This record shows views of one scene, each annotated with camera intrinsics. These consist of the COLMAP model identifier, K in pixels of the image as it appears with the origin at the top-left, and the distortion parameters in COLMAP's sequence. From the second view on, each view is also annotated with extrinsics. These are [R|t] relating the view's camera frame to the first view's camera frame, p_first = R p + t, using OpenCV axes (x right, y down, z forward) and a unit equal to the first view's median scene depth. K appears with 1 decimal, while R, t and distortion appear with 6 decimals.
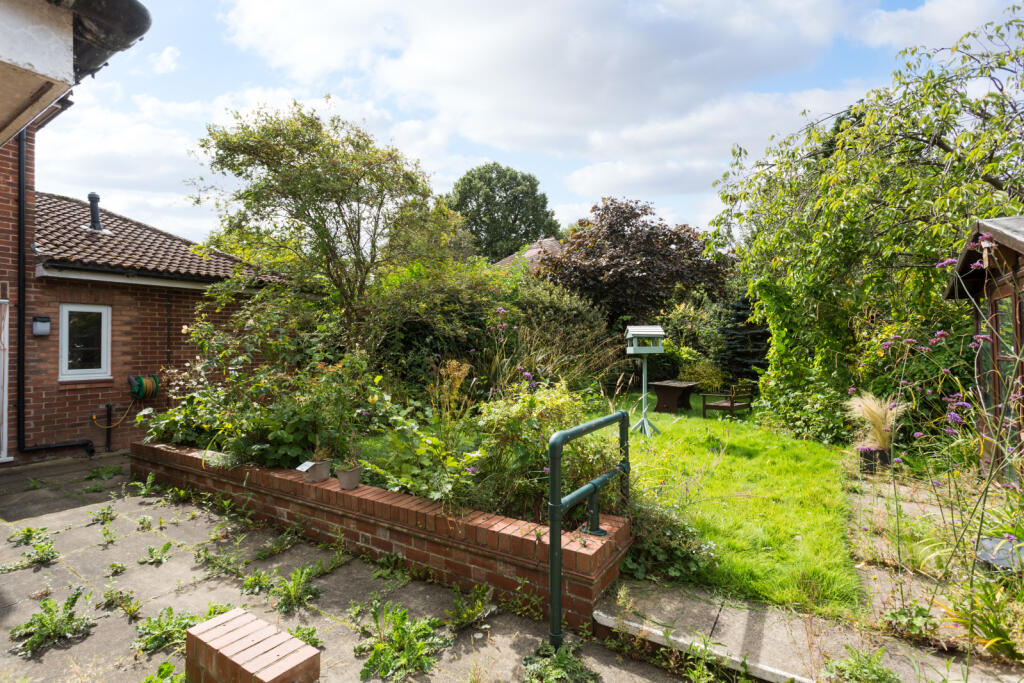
lens RADIAL K [[494.9, 0, 512.0], [0, 494.9, 341.5], [0, 0, 1]] dist [-0.022681, 0.000112]
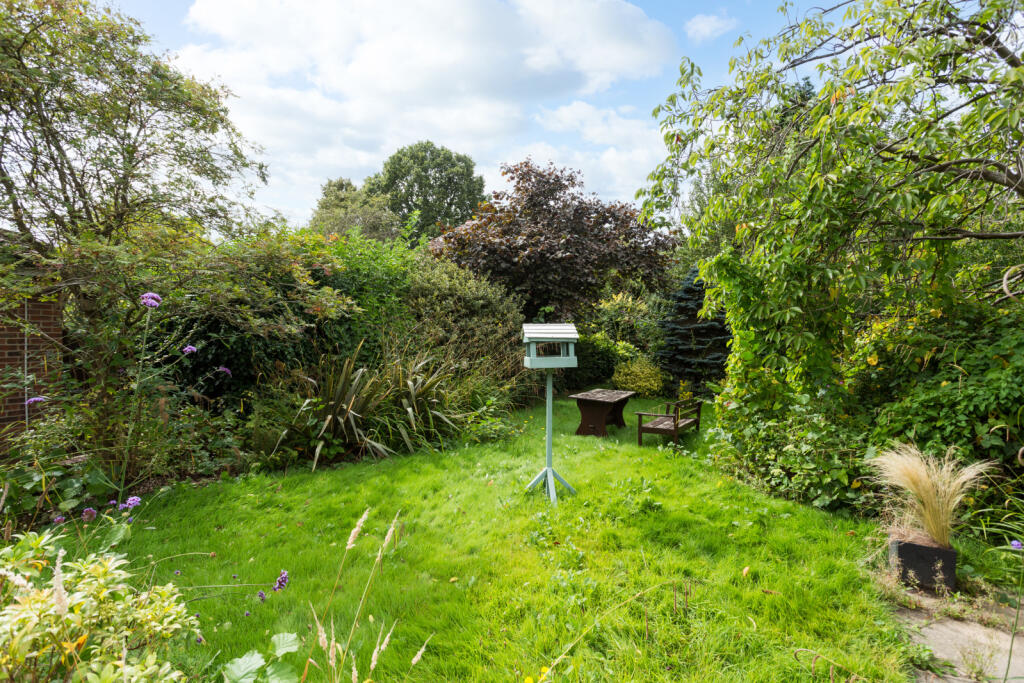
lens RADIAL K [[509.0, 0, 512.0], [0, 509.0, 341.5], [0, 0, 1]] dist [-0.000337, -0.000093]
pose [[0.992863, -0.002711, 0.119227, 0.077823], [0.000485, 0.999825, 0.018695, -0.011737], [-0.119257, -0.018504, 0.992691, 0.190712]]
